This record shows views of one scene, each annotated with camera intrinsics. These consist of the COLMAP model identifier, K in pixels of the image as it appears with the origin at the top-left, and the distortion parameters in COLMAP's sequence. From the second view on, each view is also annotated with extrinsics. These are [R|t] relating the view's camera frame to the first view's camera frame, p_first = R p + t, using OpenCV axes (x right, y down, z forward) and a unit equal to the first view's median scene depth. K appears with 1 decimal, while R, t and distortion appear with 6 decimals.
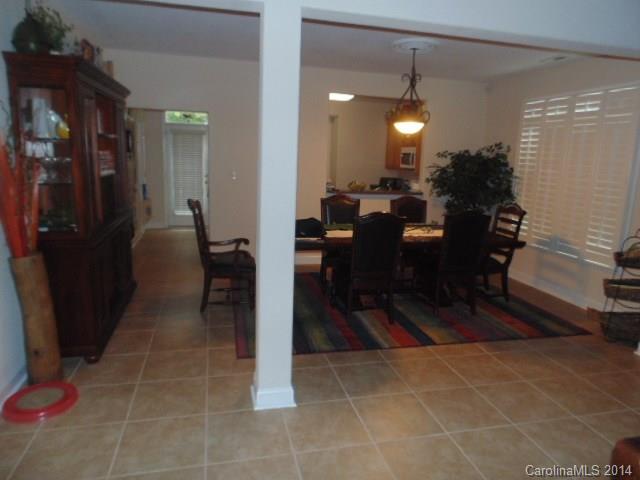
lens RADIAL K [[433.6, 0, 317.6], [0, 433.6, 240.1], [0, 0, 1]] dist [0.002863, 0.005487]
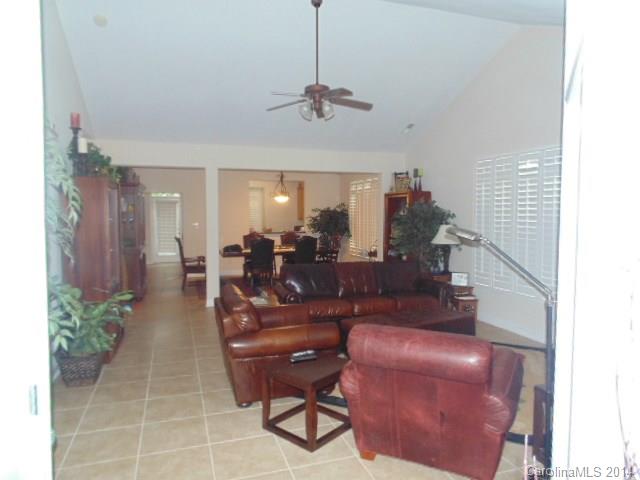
lens RADIAL K [[433.6, 0, 321.2], [0, 433.6, 239.5], [0, 0, 1]] dist [0.002863, 0.005487]
pose [[0.995816, -0.040399, 0.081966, 0.160144], [0.051238, 0.989551, -0.134774, 0.166197], [-0.075665, 0.138410, 0.987480, -0.763050]]
